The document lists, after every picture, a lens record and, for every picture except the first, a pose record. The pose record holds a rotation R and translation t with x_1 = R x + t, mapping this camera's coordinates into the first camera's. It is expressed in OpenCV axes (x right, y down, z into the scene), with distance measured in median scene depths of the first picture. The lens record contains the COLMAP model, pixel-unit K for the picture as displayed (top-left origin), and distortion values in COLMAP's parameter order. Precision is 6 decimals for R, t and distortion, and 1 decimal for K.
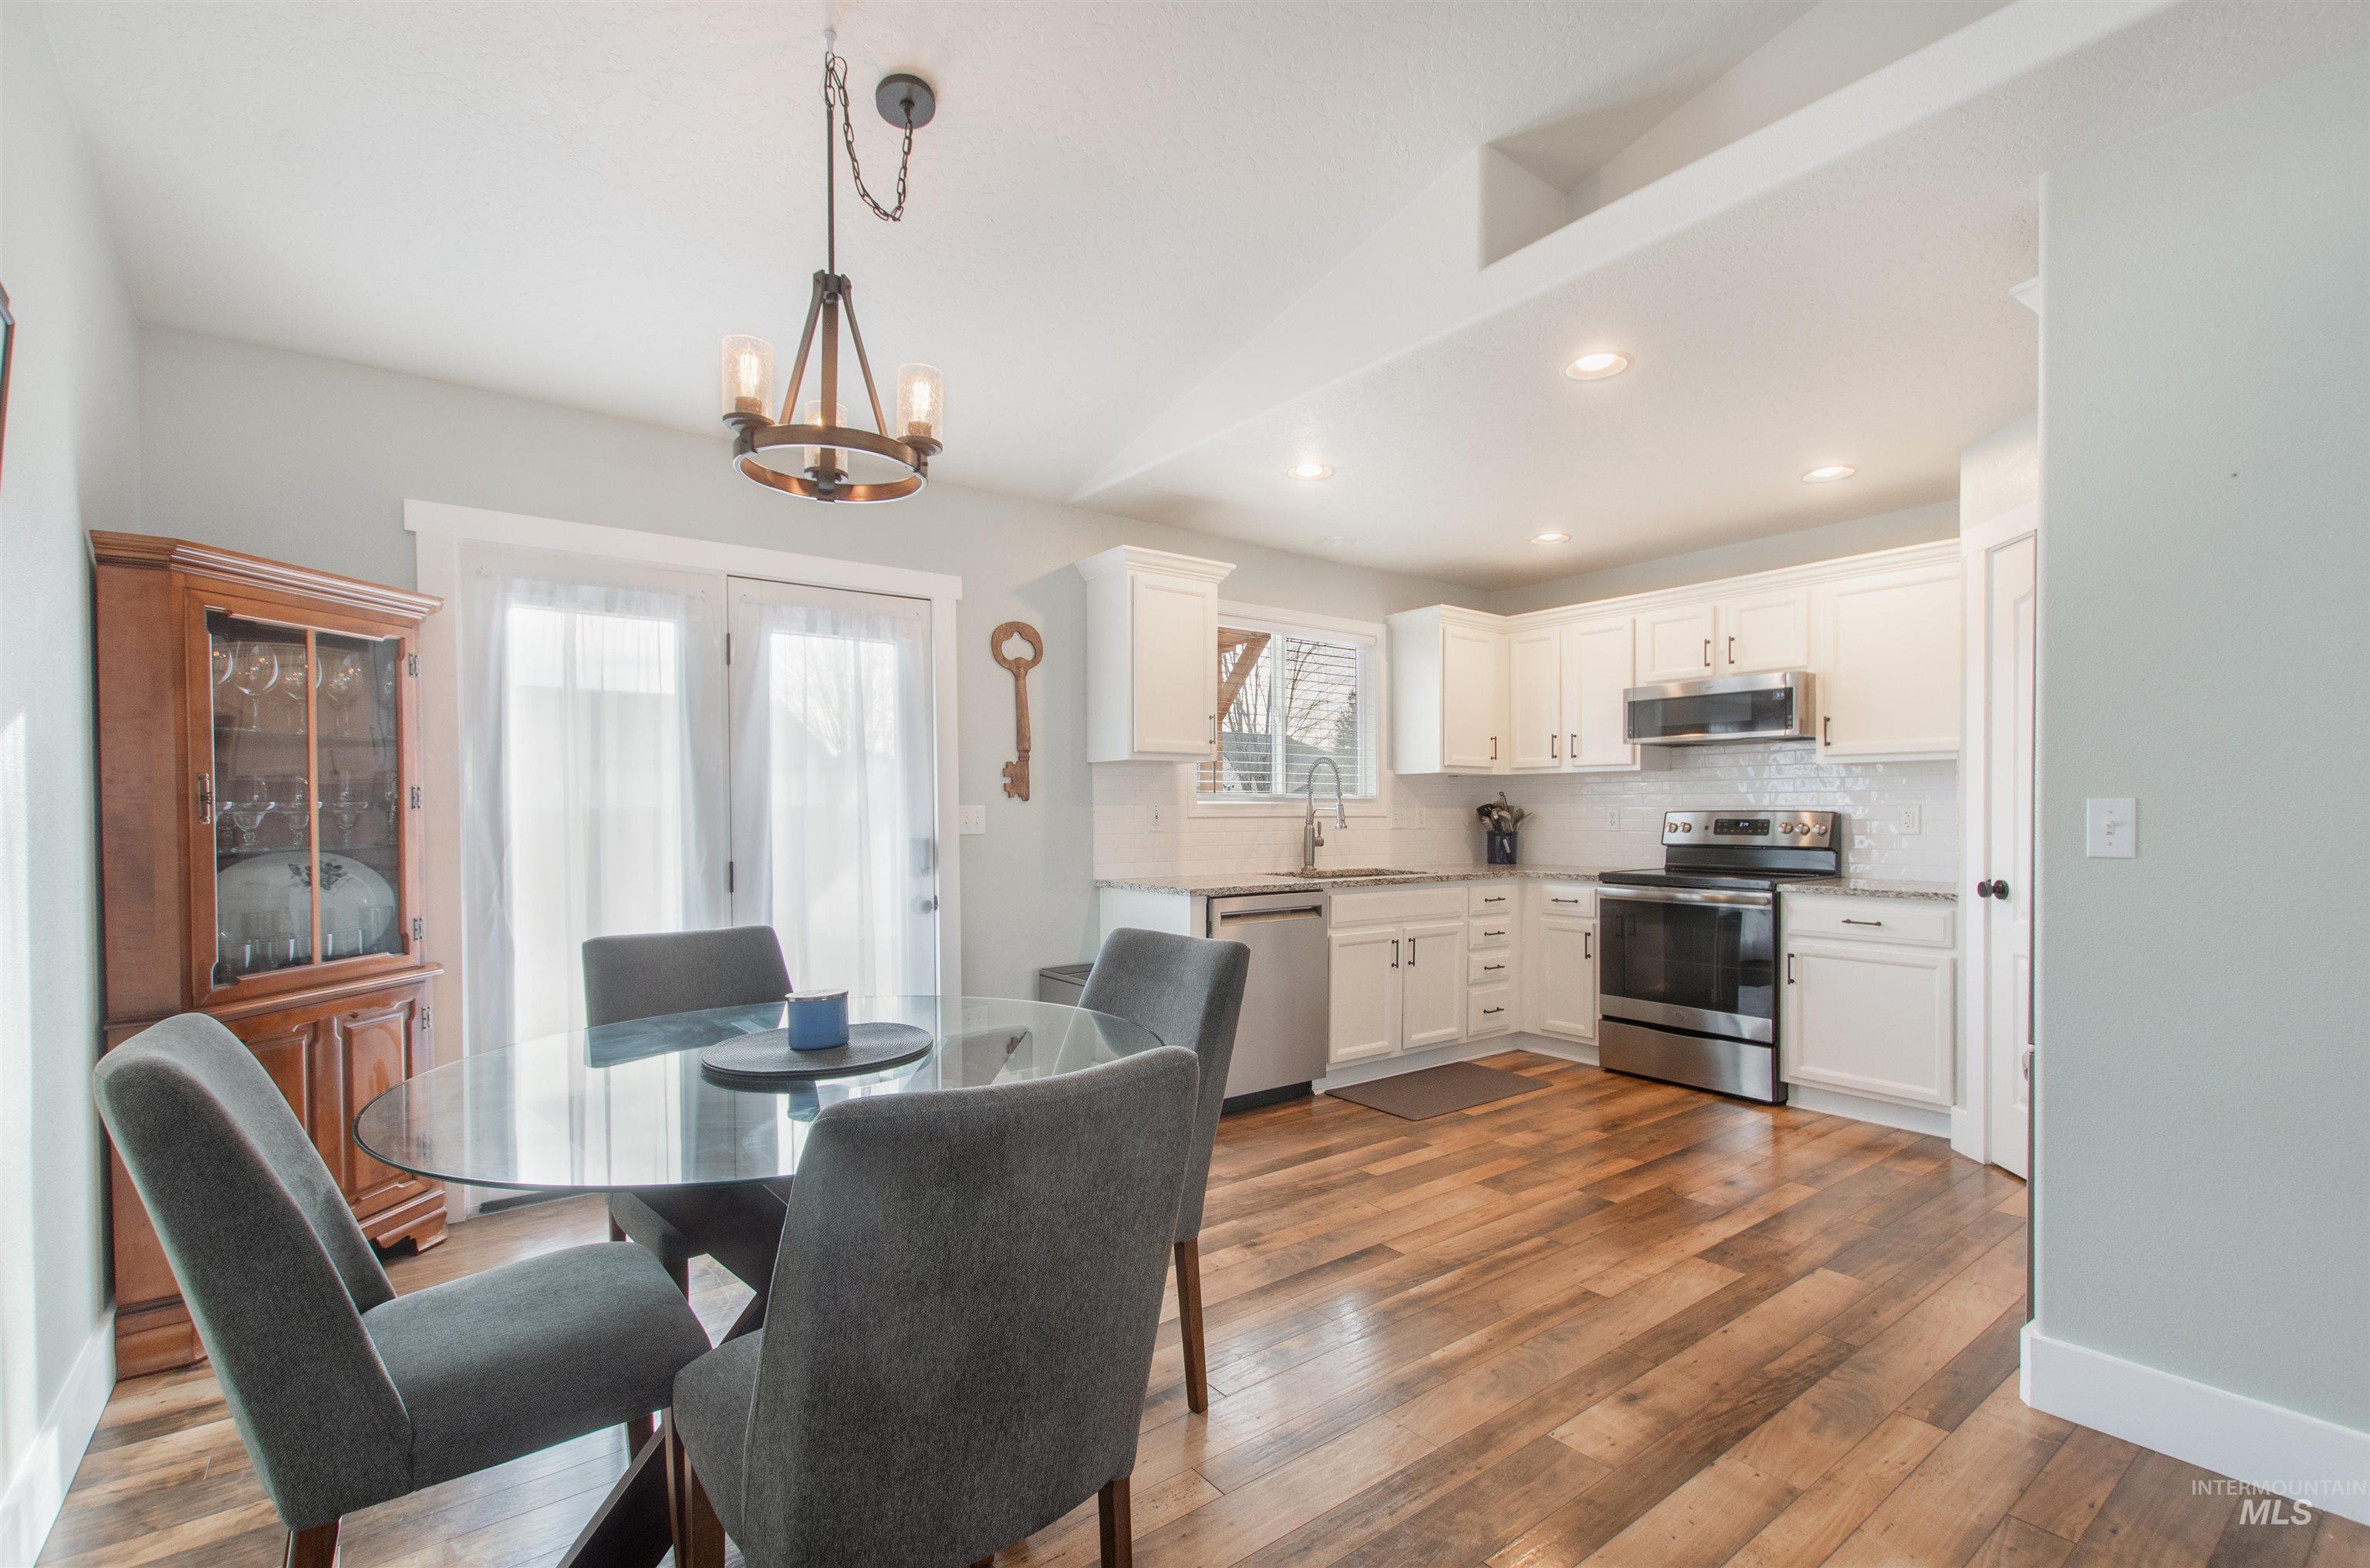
lens RADIAL K [[1080.6, 0, 1167.8], [0, 1080.6, 818.7], [0, 0, 1]] dist [0.002754, -0.000130]
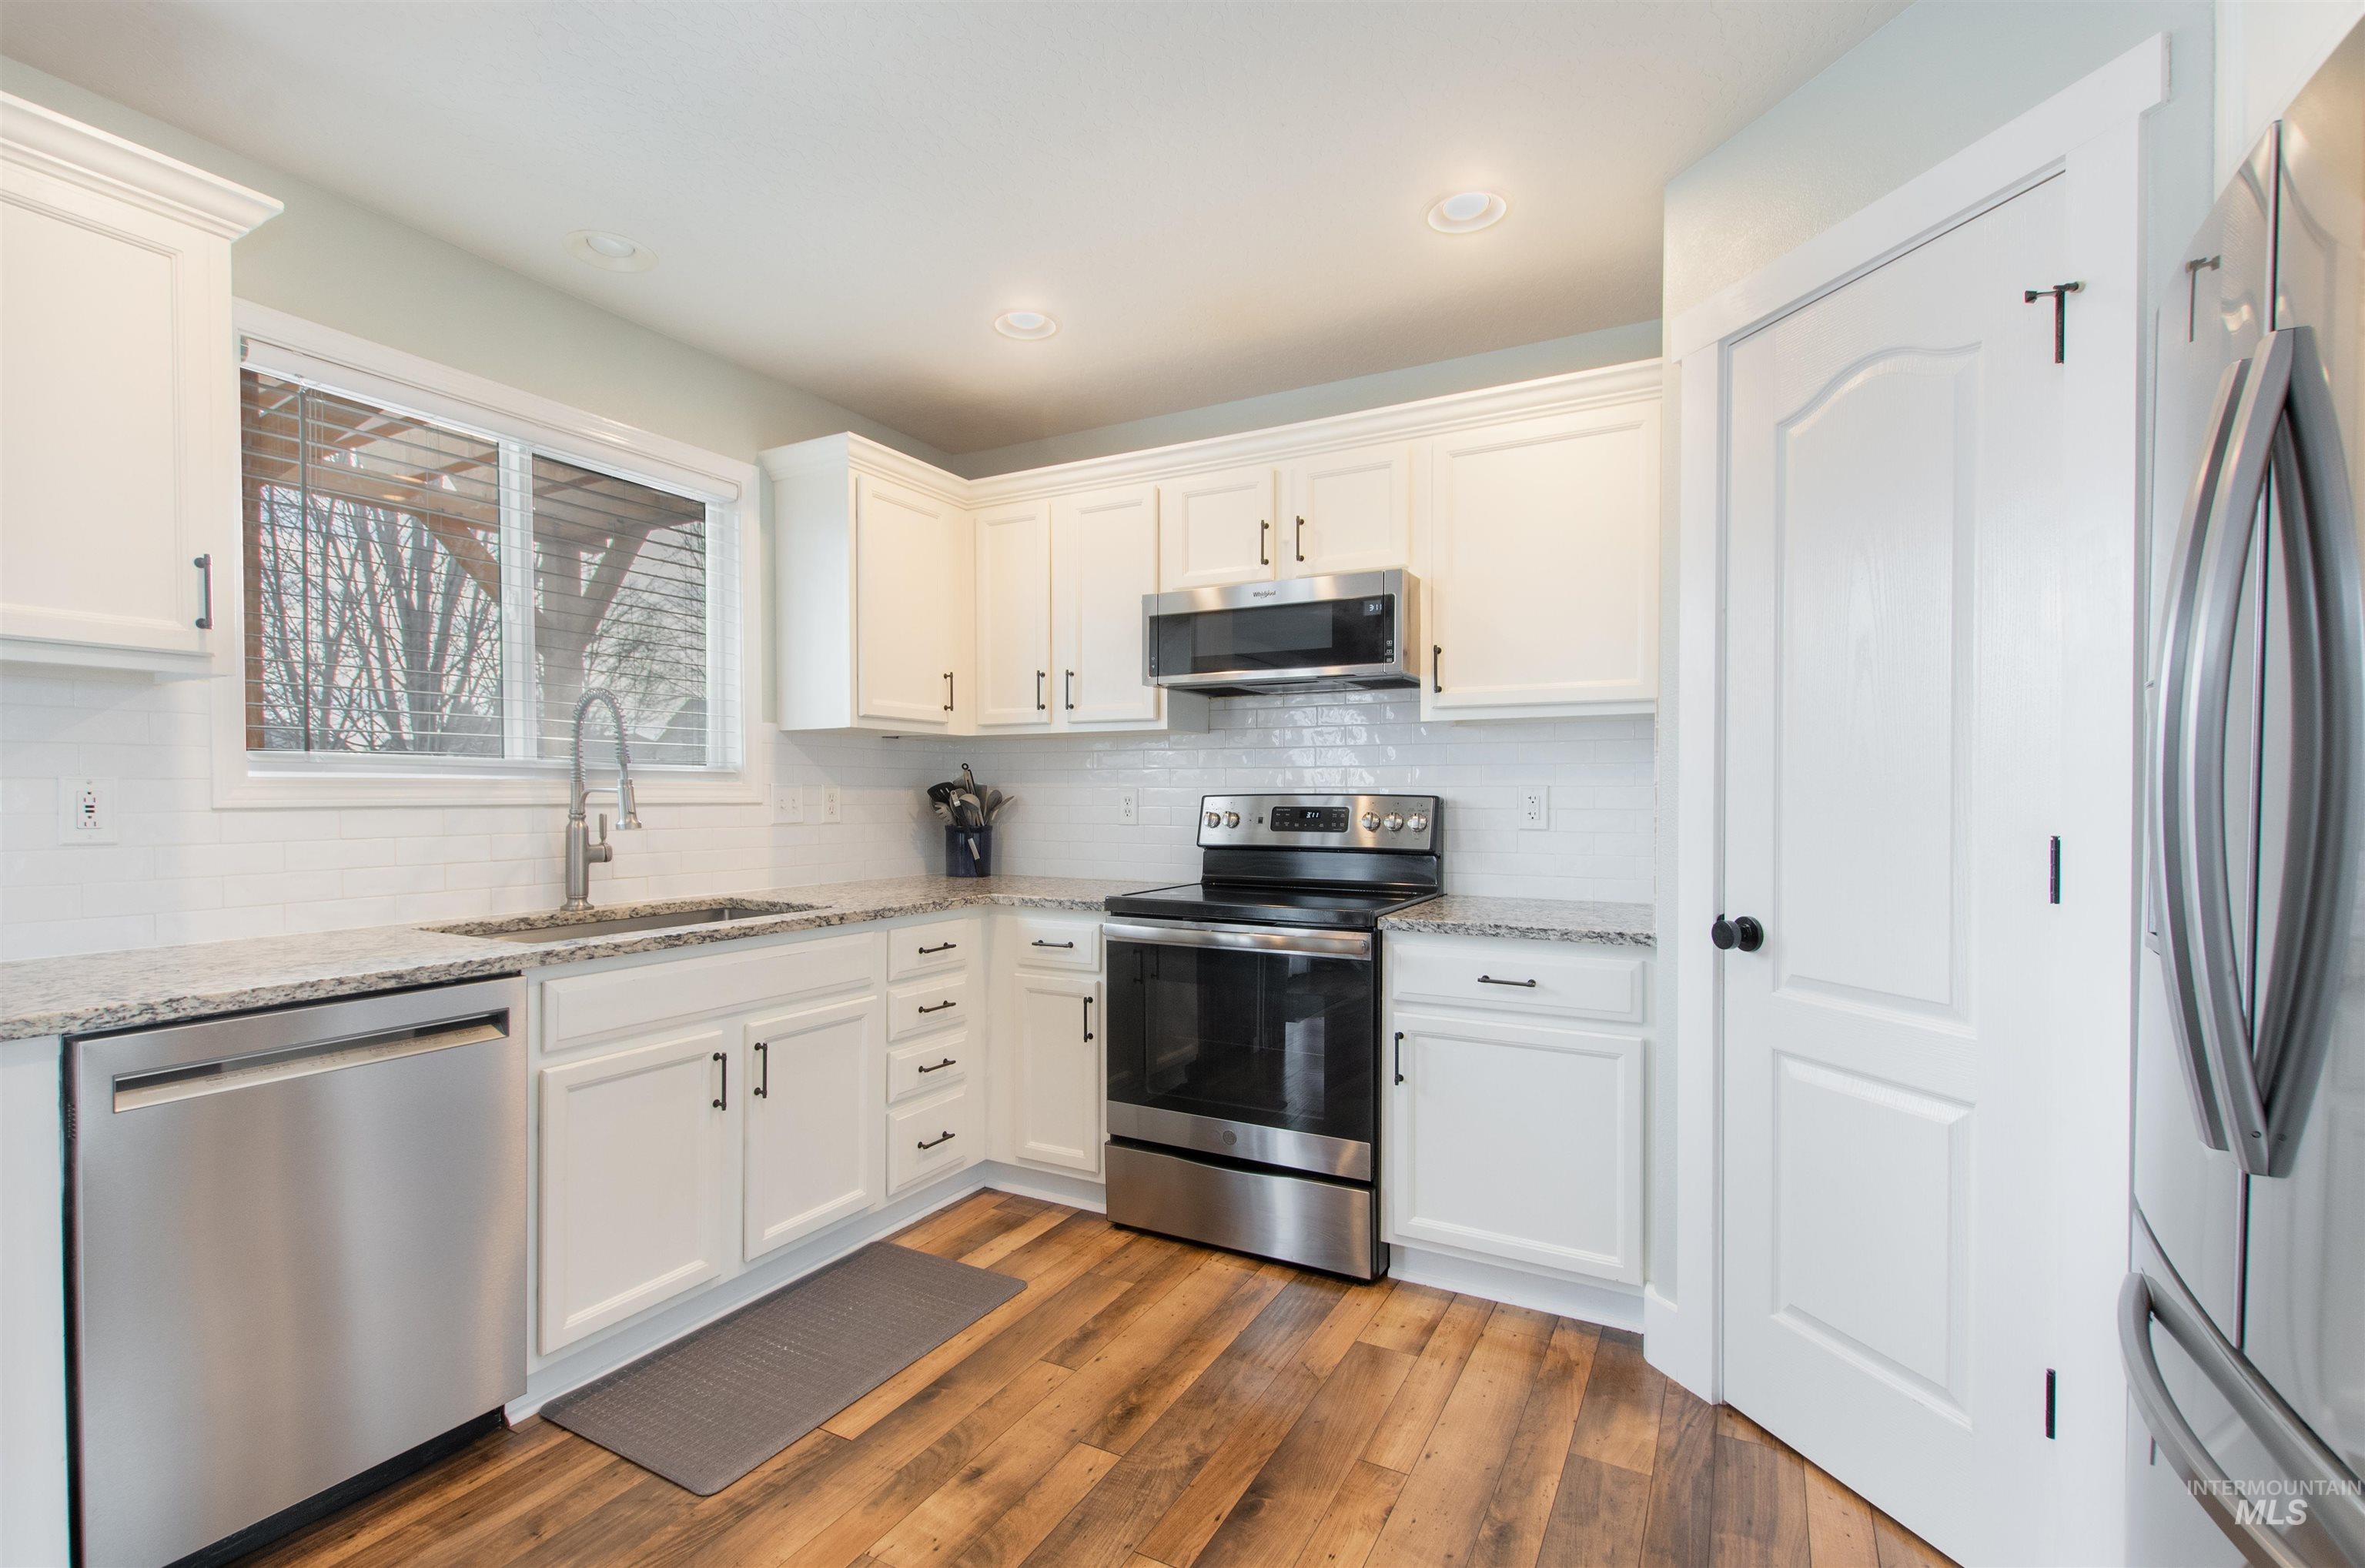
lens RADIAL K [[1078.4, 0, 1165.3], [0, 1078.4, 818.6], [0, 0, 1]] dist [0.002754, -0.000130]
pose [[0.914483, -0.008341, 0.404538, 0.188592], [0.001272, 0.999842, 0.017739, -0.004307], [-0.404622, -0.015707, 0.914349, 0.442344]]
